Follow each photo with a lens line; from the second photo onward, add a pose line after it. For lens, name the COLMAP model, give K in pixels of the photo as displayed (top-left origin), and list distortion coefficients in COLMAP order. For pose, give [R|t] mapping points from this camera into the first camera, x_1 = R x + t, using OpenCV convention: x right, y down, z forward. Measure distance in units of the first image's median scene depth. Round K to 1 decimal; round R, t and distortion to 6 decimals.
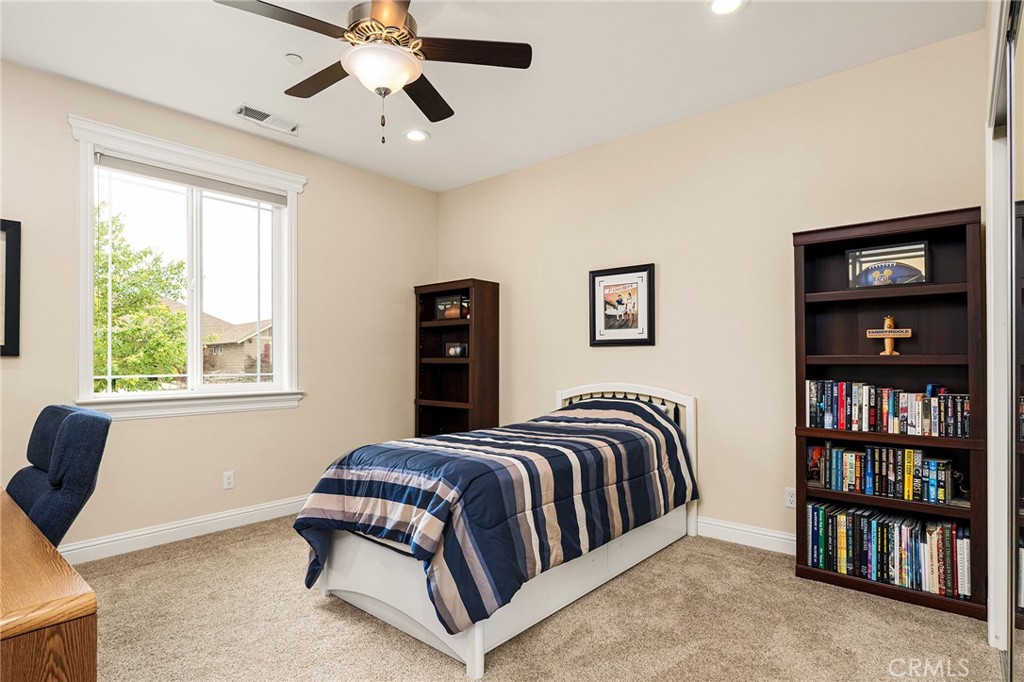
lens RADIAL K [[533.3, 0, 513.6], [0, 533.3, 354.6], [0, 0, 1]] dist [-0.003030, -0.000310]
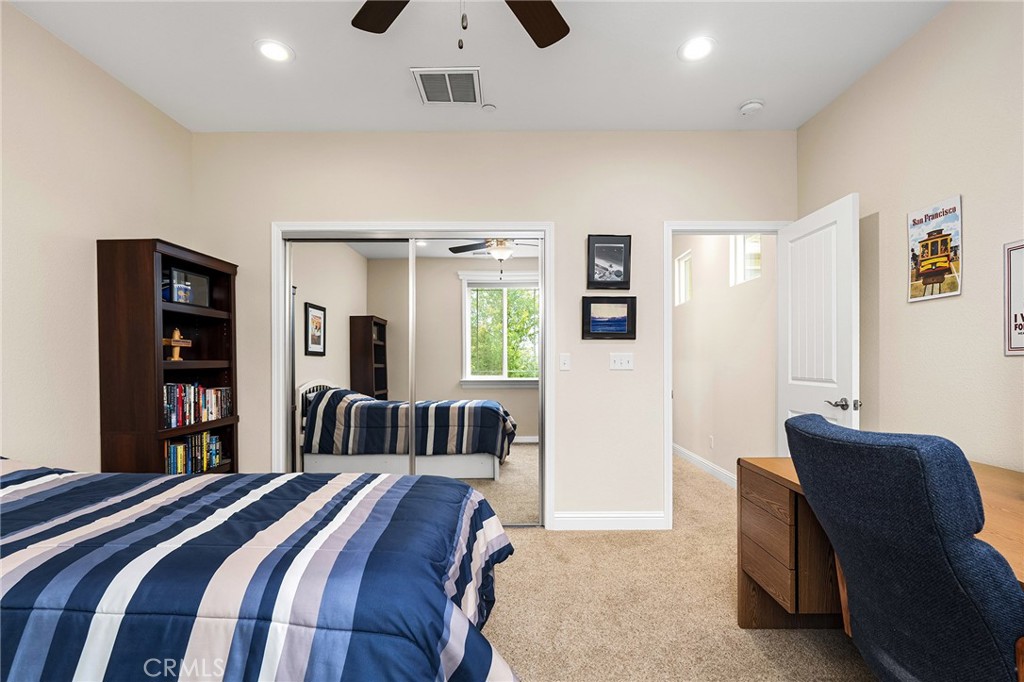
lens RADIAL K [[500.1, 0, 513.9], [0, 500.1, 360.6], [0, 0, 1]] dist [-0.002217, -0.000139]
pose [[-0.648152, 0.008098, 0.761468, -0.679109], [-0.000355, 0.999940, -0.010936, 0.013352], [-0.761511, -0.007359, -0.648111, 1.187452]]
